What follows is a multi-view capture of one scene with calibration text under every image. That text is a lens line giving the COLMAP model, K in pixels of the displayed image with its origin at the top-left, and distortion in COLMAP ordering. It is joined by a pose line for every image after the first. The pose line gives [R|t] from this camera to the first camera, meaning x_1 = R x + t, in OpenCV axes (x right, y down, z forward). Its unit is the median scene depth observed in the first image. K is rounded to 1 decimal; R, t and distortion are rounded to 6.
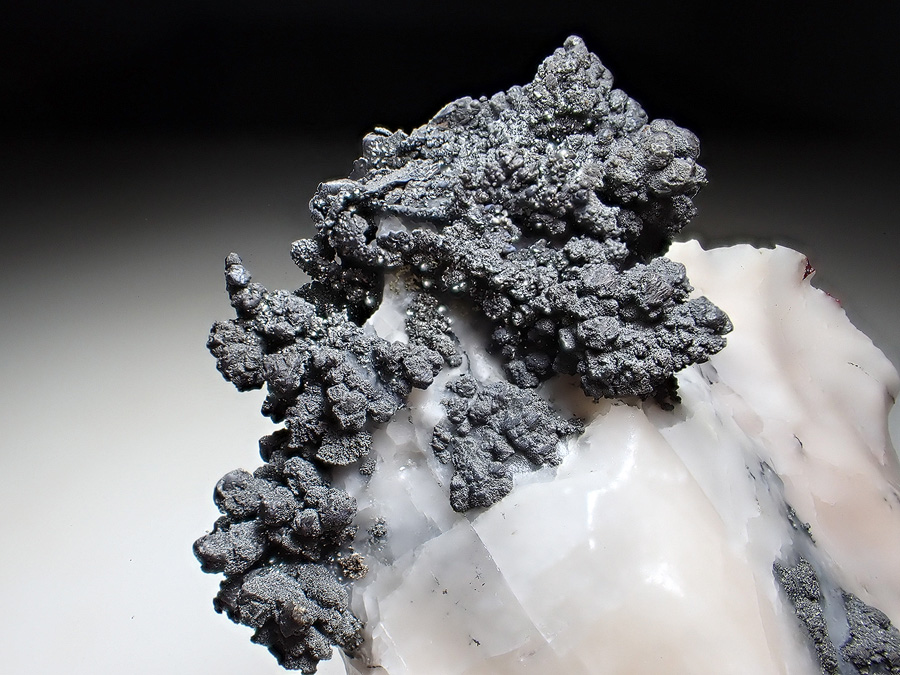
lens RADIAL K [[920.2, 0, 450.6], [0, 920.2, 336.0], [0, 0, 1]] dist [0.022543, 0.000000]
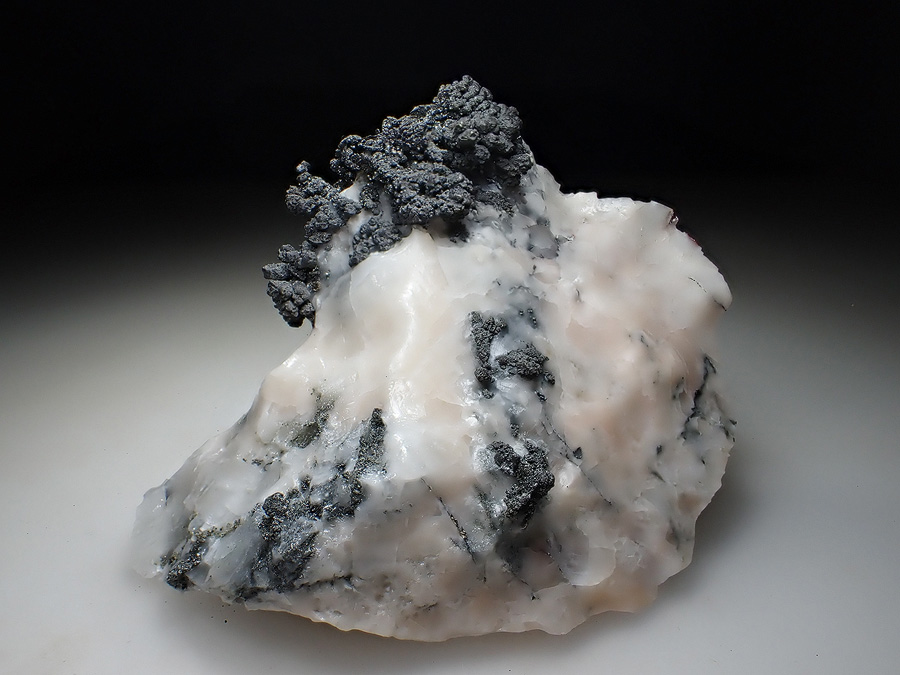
lens RADIAL K [[920.2, 0, 449.6], [0, 920.2, 338.4], [0, 0, 1]] dist [0.022543, 0.000000]
pose [[0.828291, 0.134544, -0.543904, 1.494708], [-0.171299, 0.985069, -0.017190, 0.355437], [0.533471, 0.107409, 0.838971, -0.836053]]
